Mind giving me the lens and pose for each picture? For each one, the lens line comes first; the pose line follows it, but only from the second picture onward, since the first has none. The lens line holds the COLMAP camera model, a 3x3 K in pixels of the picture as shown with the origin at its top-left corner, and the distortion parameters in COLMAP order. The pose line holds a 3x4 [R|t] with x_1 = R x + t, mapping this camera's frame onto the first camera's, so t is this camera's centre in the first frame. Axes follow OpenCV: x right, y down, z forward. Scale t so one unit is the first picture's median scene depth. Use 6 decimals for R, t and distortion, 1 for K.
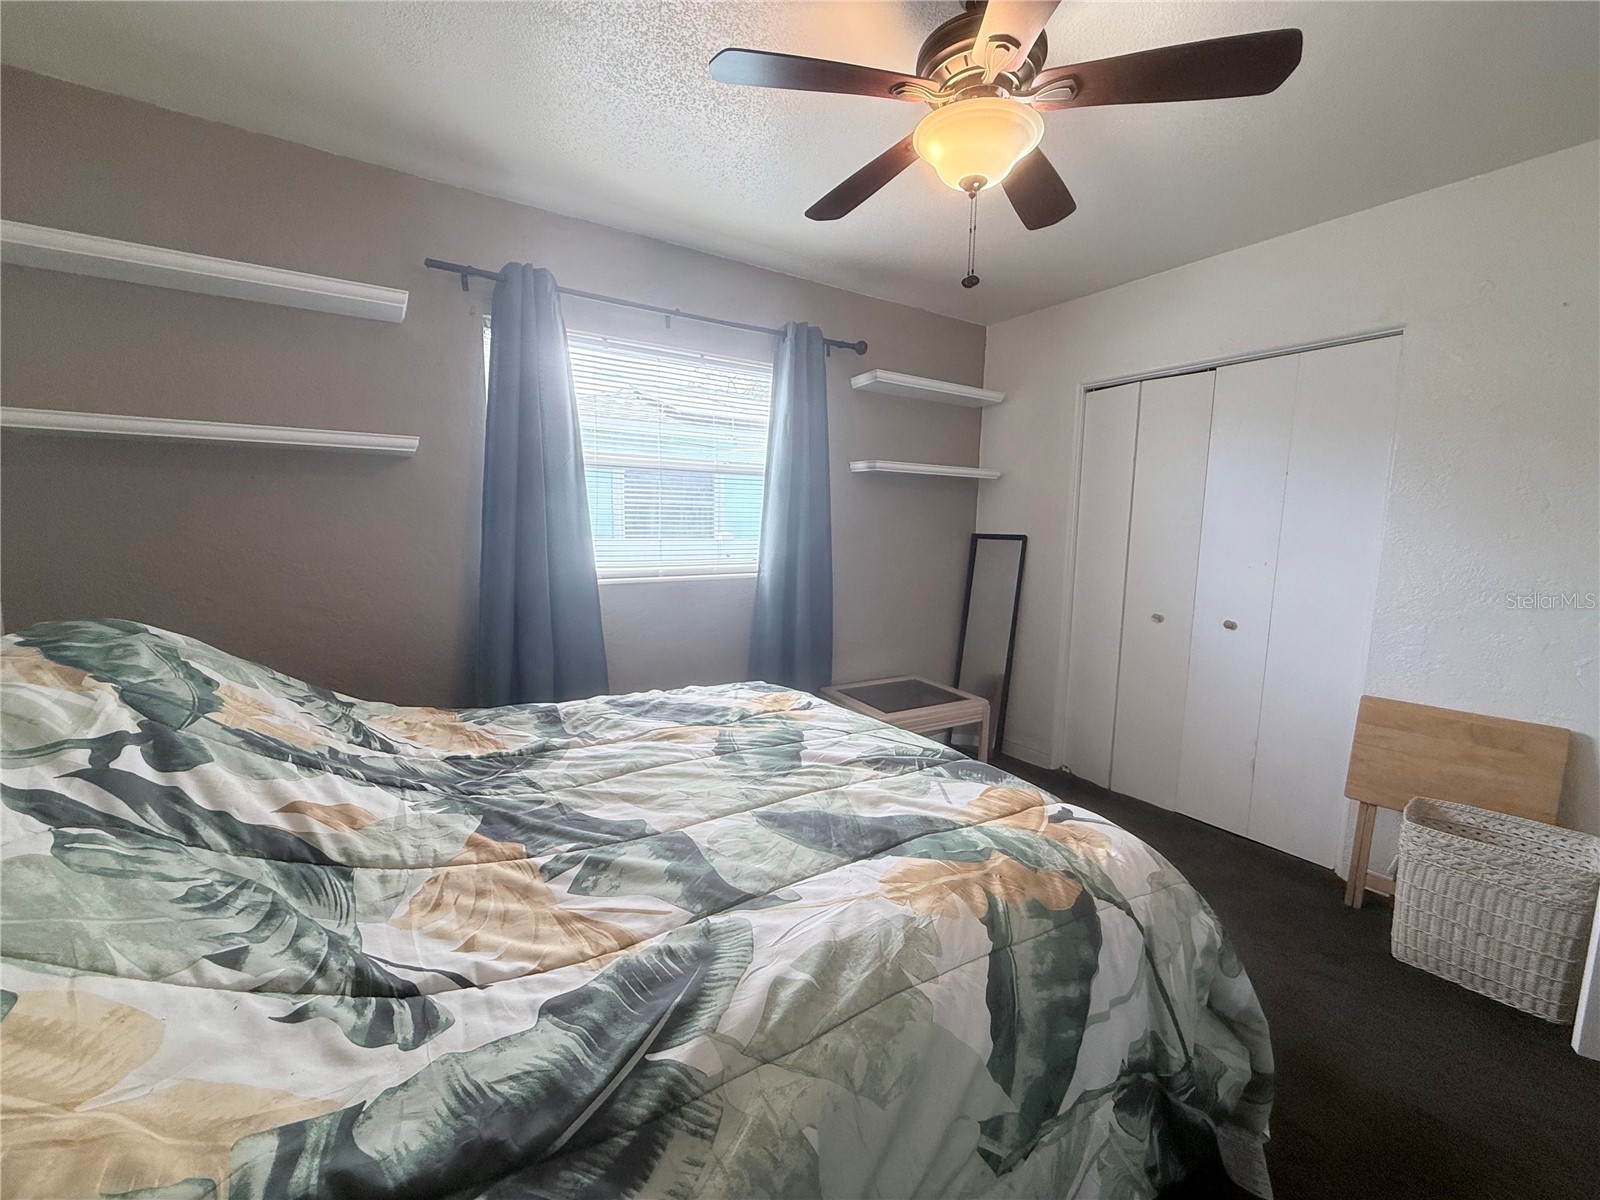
lens RADIAL K [[634.7, 0, 800.0], [0, 634.7, 600.0], [0, 0, 1]] dist [0.000308, -0.000163]
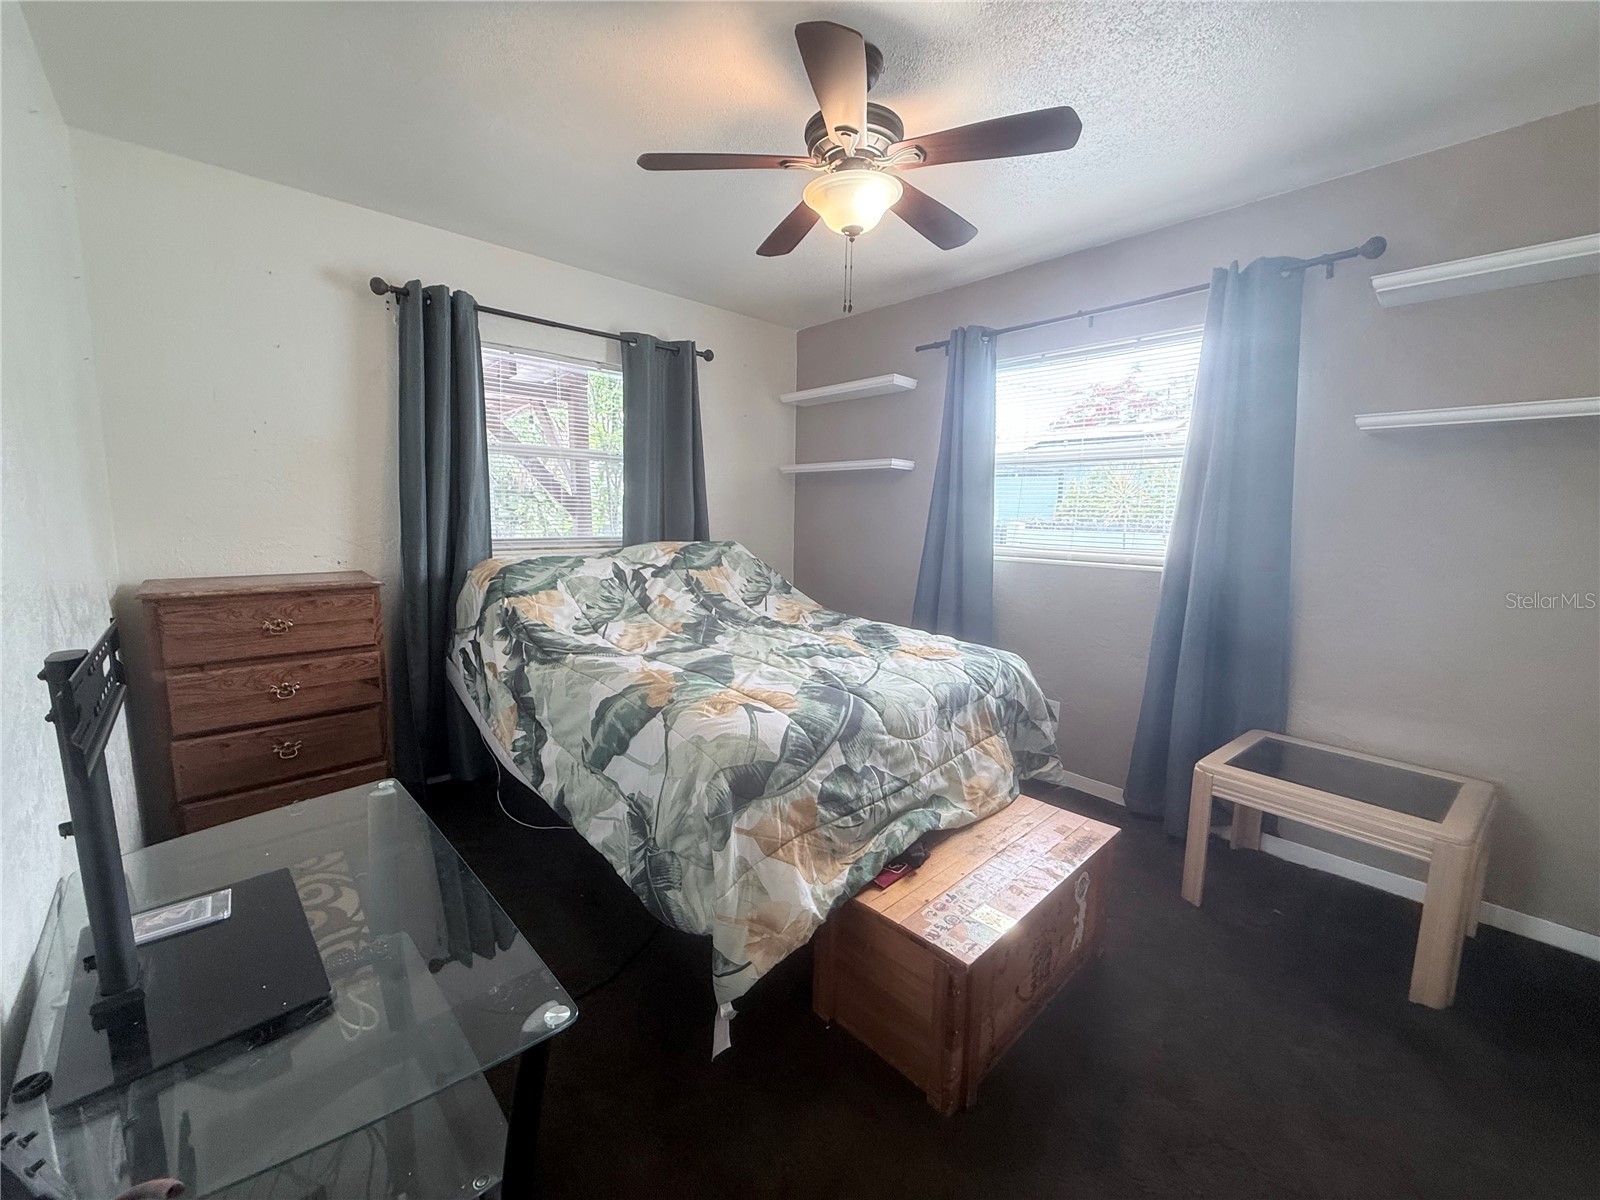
lens RADIAL K [[634.7, 0, 800.0], [0, 634.7, 600.0], [0, 0, 1]] dist [0.000308, -0.000163]
pose [[0.161741, 0.116533, -0.979928, 1.452626], [-0.128711, 0.987012, 0.096131, -0.029861], [0.978403, 0.110579, 0.174640, 0.692541]]
